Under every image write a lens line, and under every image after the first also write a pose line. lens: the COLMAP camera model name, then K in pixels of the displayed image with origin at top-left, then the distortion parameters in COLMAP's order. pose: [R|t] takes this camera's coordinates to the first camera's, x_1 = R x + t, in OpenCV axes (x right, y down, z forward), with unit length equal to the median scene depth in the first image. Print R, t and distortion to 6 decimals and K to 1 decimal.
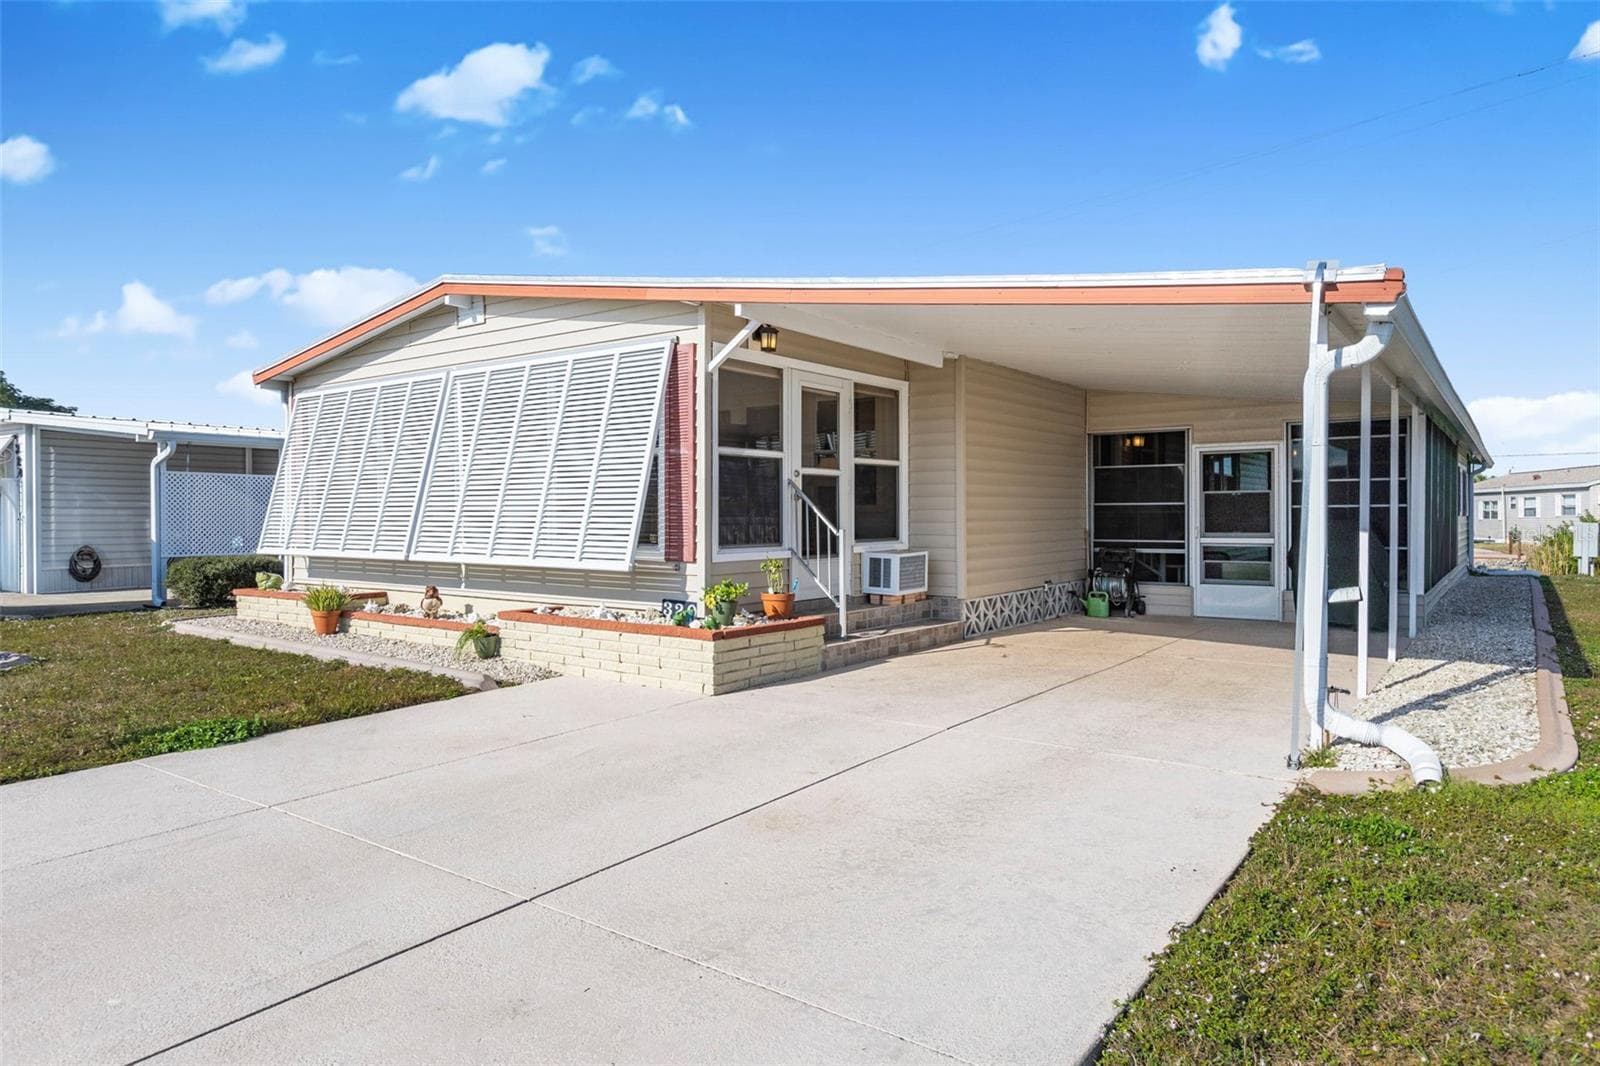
lens RADIAL K [[1014.3, 0, 808.3], [0, 1014.3, 527.2], [0, 0, 1]] dist [-0.065759, 0.044291]
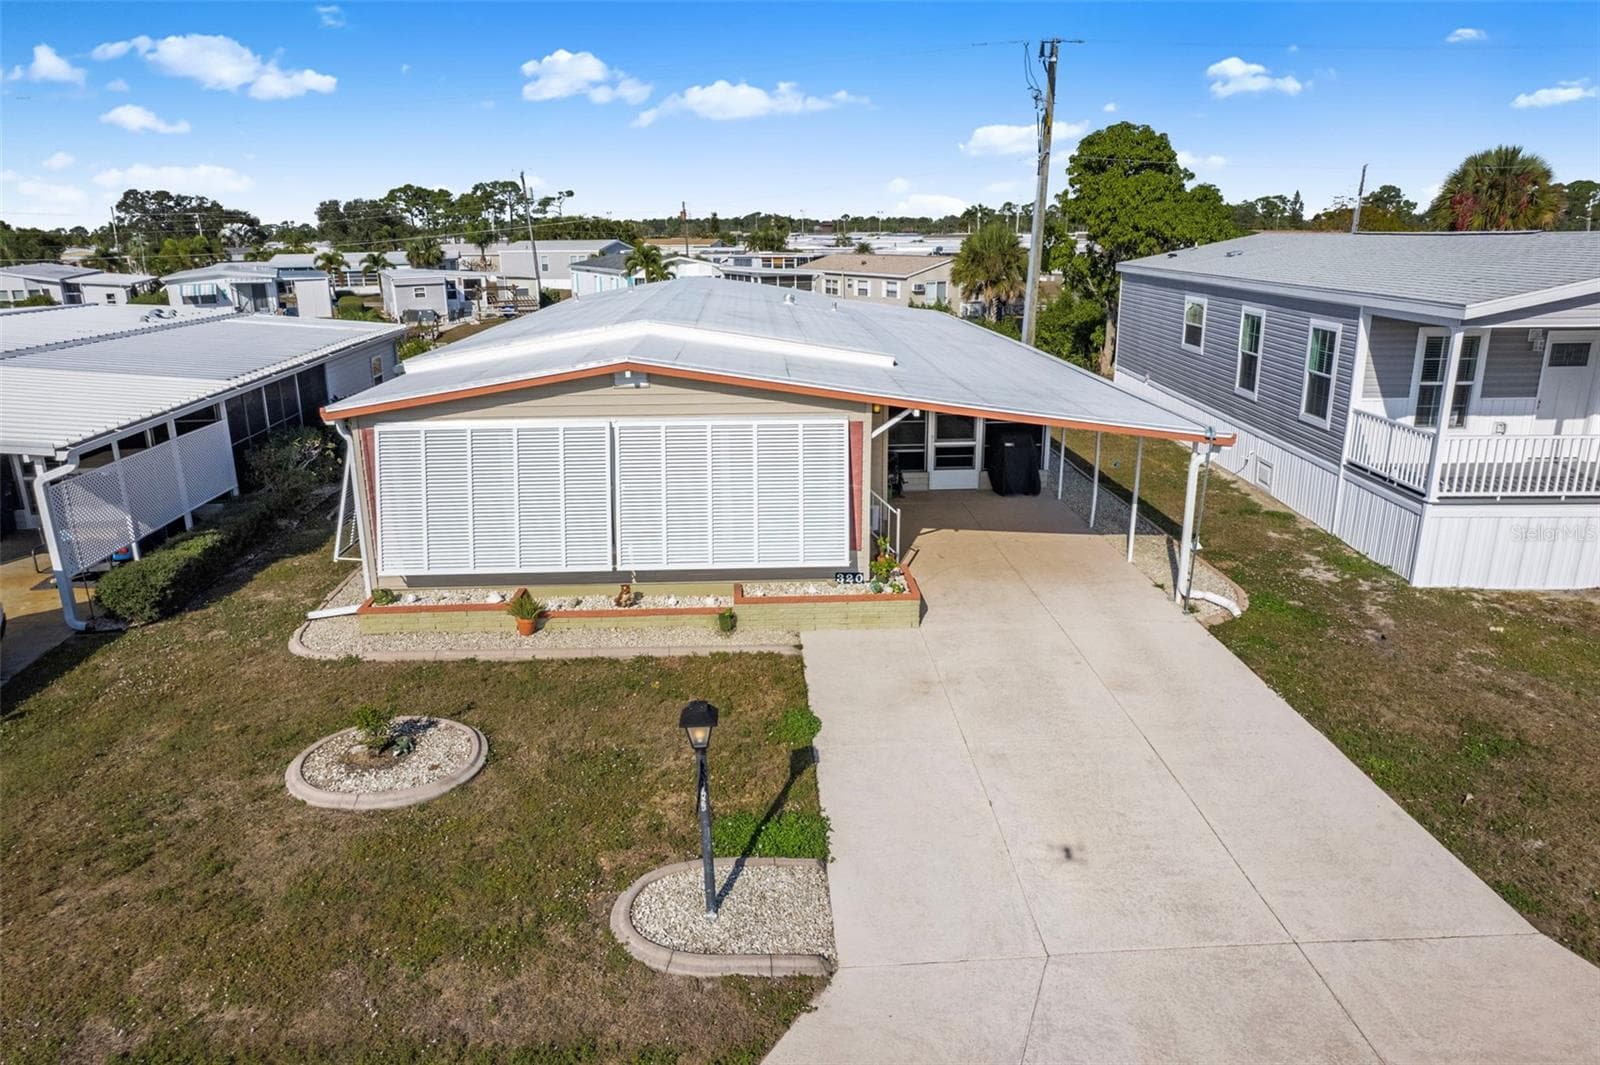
lens RADIAL K [[1014.3, 0, 808.3], [0, 1014.3, 526.7], [0, 0, 1]] dist [-0.065759, 0.044291]
pose [[0.774578, -0.180544, 0.606162, -0.802648], [0.011327, 0.962198, 0.272115, -0.311222], [-0.632377, -0.203908, 0.747343, -0.136237]]
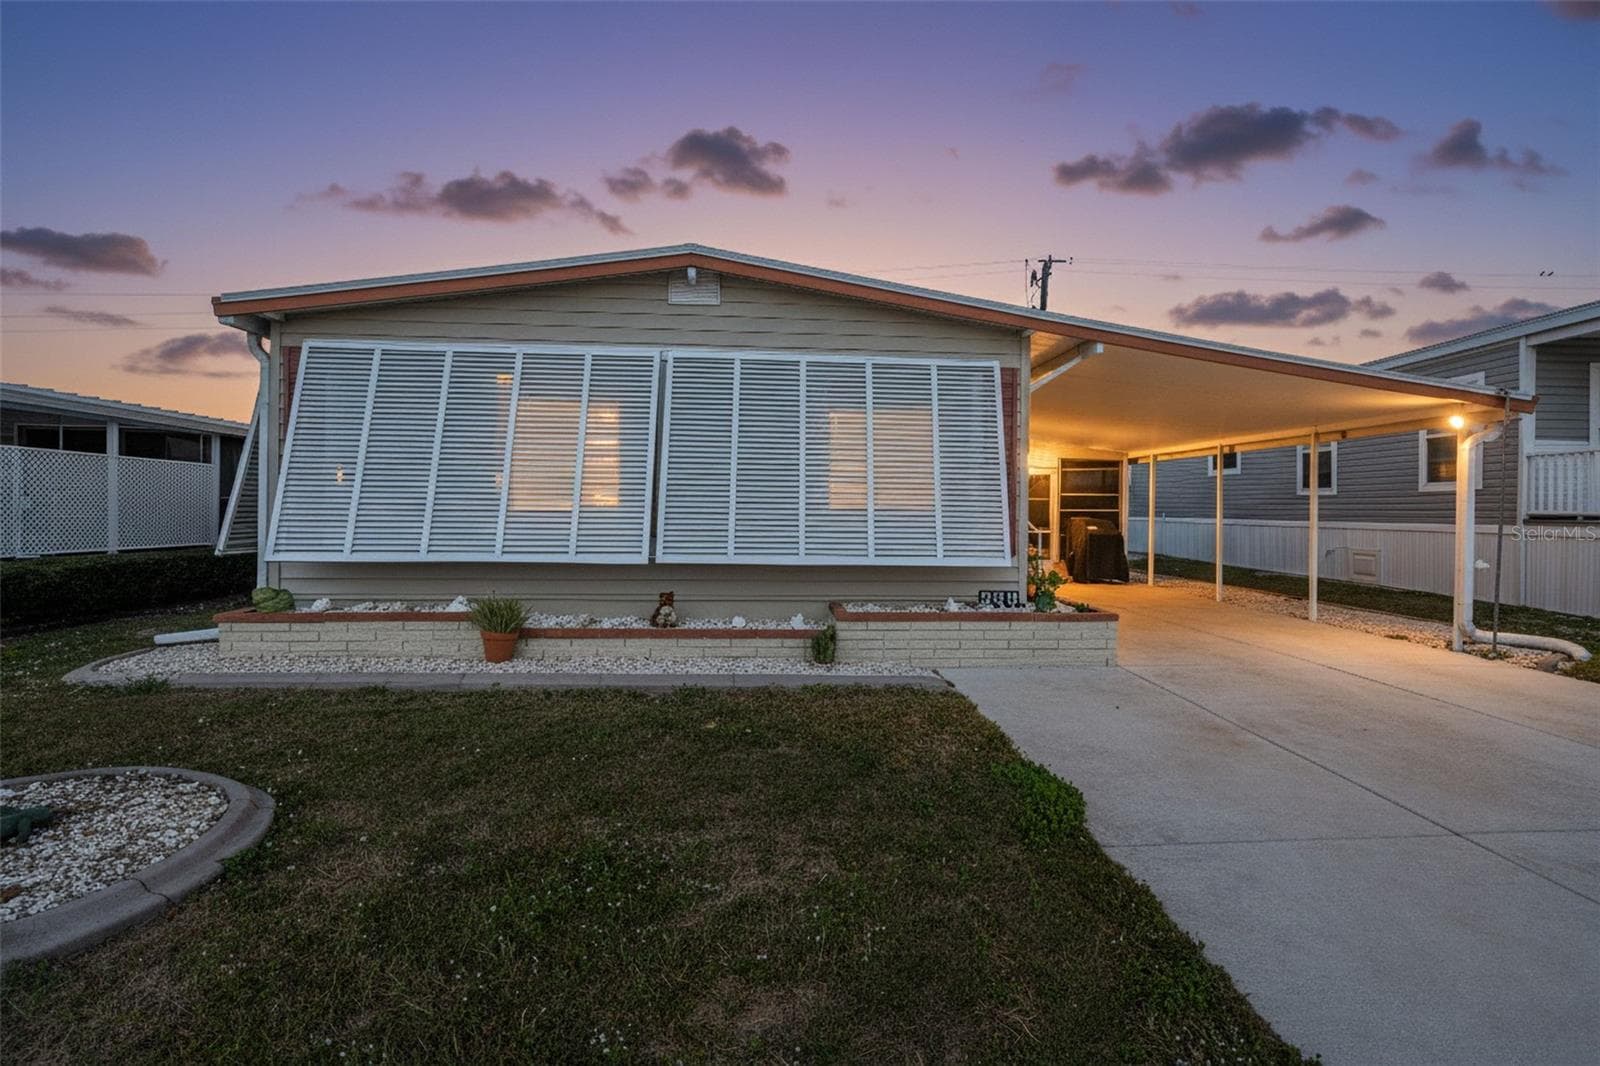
lens RADIAL K [[699.3, 0, 825.1], [0, 699.3, 518.2], [0, 0, 1]] dist [-0.003767, -0.000446]
pose [[0.761554, 0.009575, 0.648030, -0.535921], [-0.004989, 0.999948, -0.008912, -0.000810], [-0.648082, 0.003554, 0.761562, 0.352076]]
